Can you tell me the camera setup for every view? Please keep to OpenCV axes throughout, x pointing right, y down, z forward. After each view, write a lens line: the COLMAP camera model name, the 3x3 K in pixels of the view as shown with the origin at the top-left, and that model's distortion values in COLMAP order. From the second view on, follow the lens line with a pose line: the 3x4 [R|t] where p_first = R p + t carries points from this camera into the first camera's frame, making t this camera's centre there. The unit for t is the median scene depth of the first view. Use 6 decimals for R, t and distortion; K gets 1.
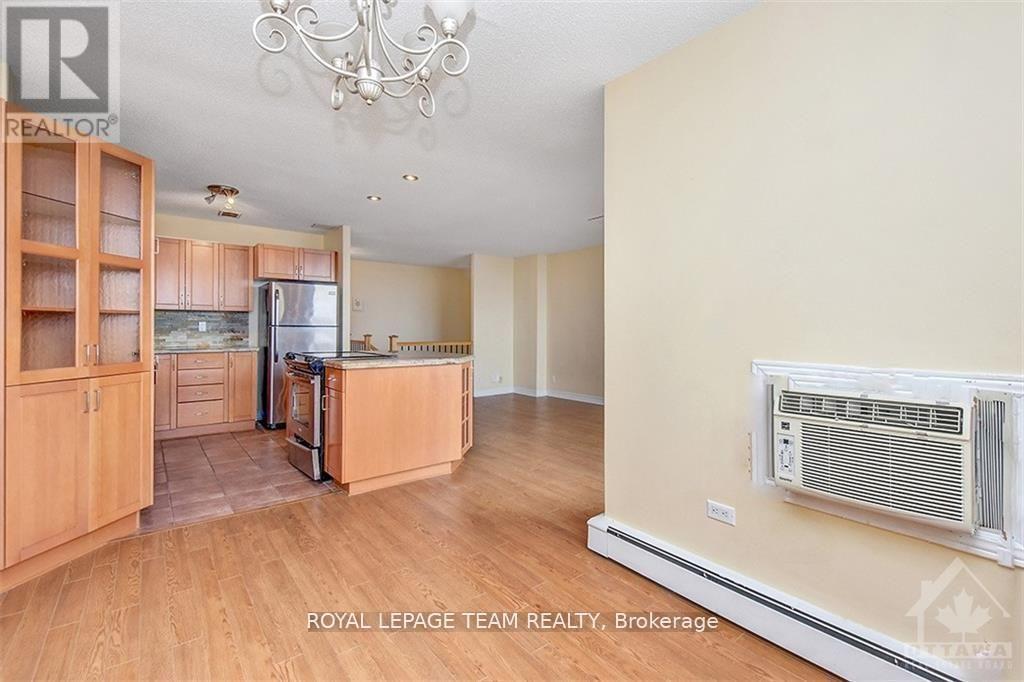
lens RADIAL K [[447.8, 0, 508.3], [0, 447.8, 325.9], [0, 0, 1]] dist [0.005238, -0.003243]
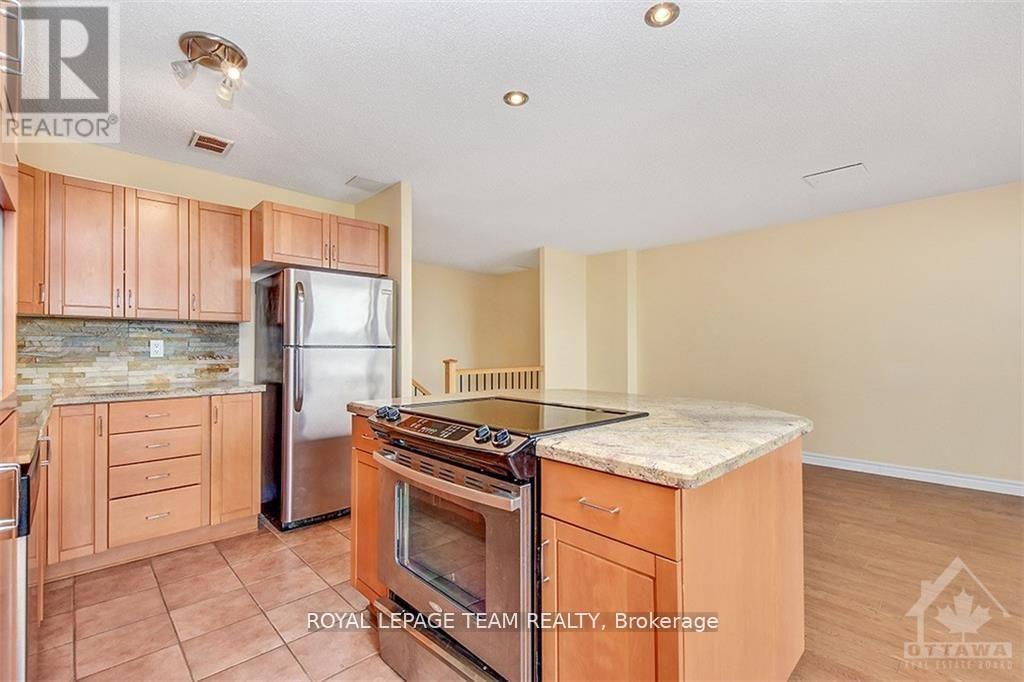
lens RADIAL K [[447.8, 0, 512.0], [0, 447.8, 344.0], [0, 0, 1]] dist [0.005238, -0.003243]
pose [[0.995813, -0.004456, 0.091302, -0.290177], [0.004697, 0.999986, -0.002422, -0.000730], [-0.091290, 0.002840, 0.995820, 0.399475]]
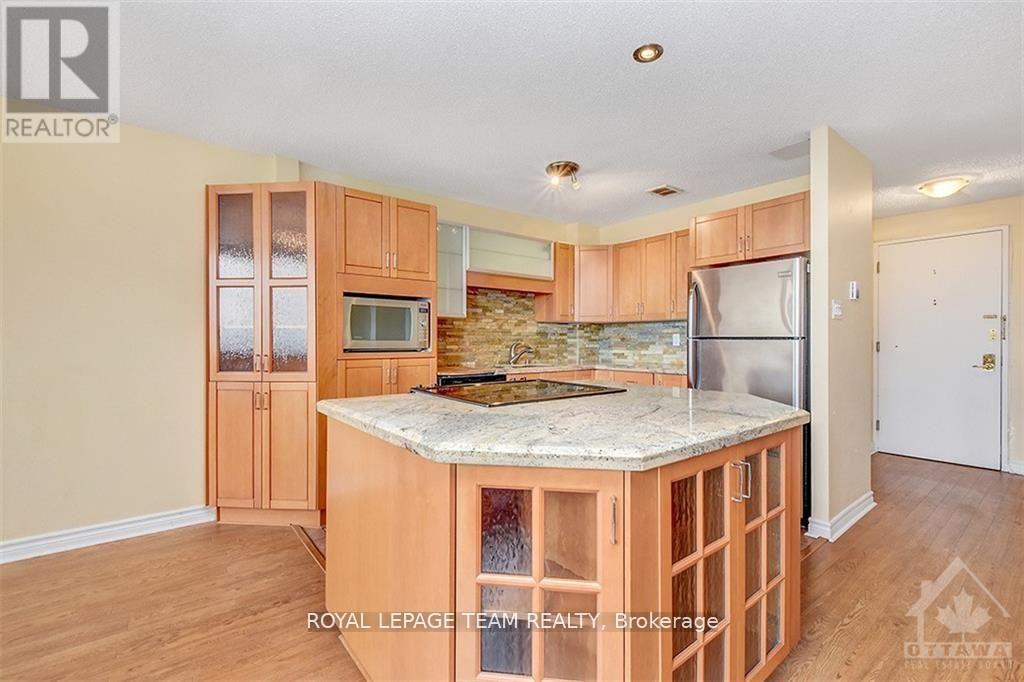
lens RADIAL K [[447.8, 0, 519.1], [0, 447.8, 338.9], [0, 0, 1]] dist [0.005238, -0.003243]
pose [[0.003332, -0.006572, -0.999973, 0.124159], [0.003989, 0.999971, -0.006559, 0.003968], [0.999986, -0.003967, 0.003359, 0.714352]]
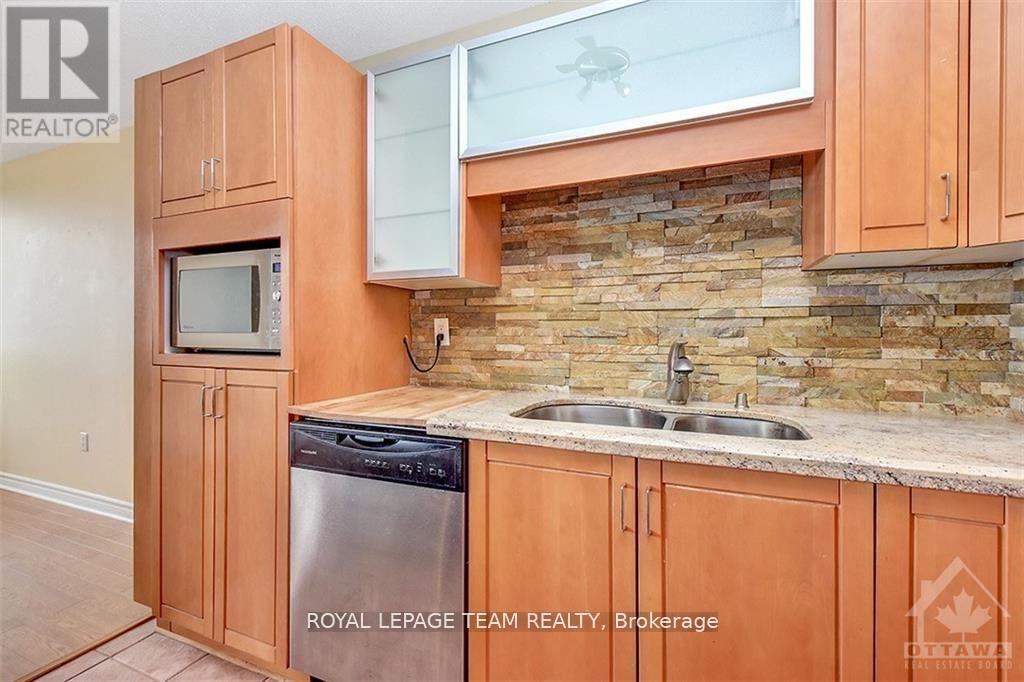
lens RADIAL K [[447.8, 0, 510.5], [0, 447.8, 335.6], [0, 0, 1]] dist [0.005238, -0.003243]
pose [[-0.884793, -0.002067, -0.465980, -0.470005], [-0.001993, 0.999998, -0.000651, 0.003416], [0.465980, 0.000352, -0.884795, 0.898386]]
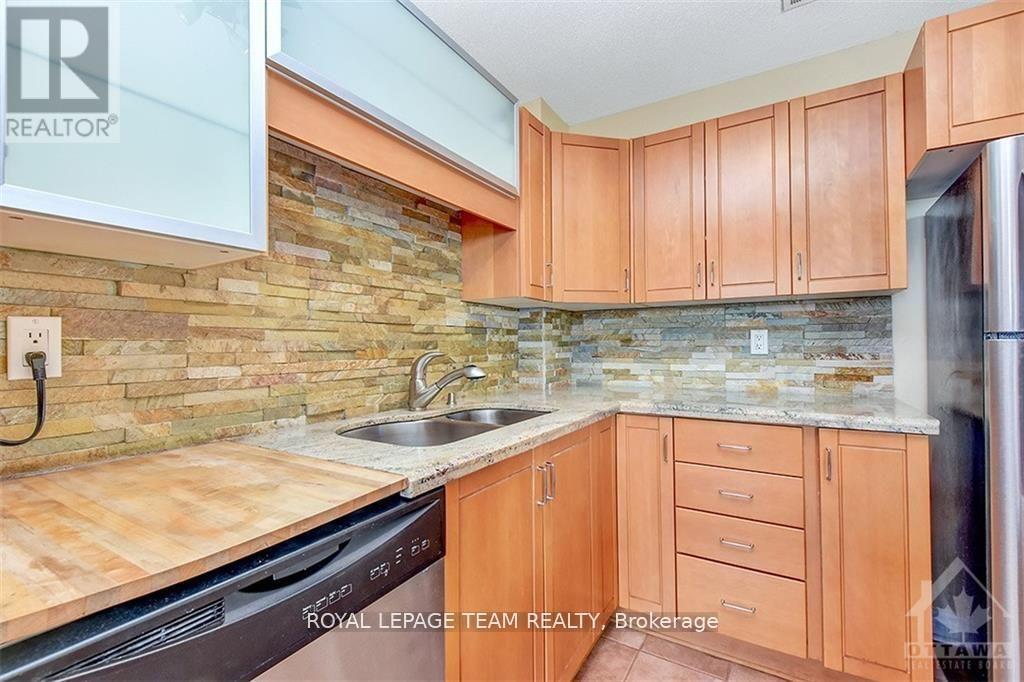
lens RADIAL K [[447.8, 0, 516.1], [0, 447.8, 337.2], [0, 0, 1]] dist [0.005238, -0.003243]
pose [[0.339174, -0.019807, -0.940515, -0.383529], [0.012139, 0.999787, -0.016677, 0.001442], [0.940645, -0.005761, 0.339342, 0.665203]]
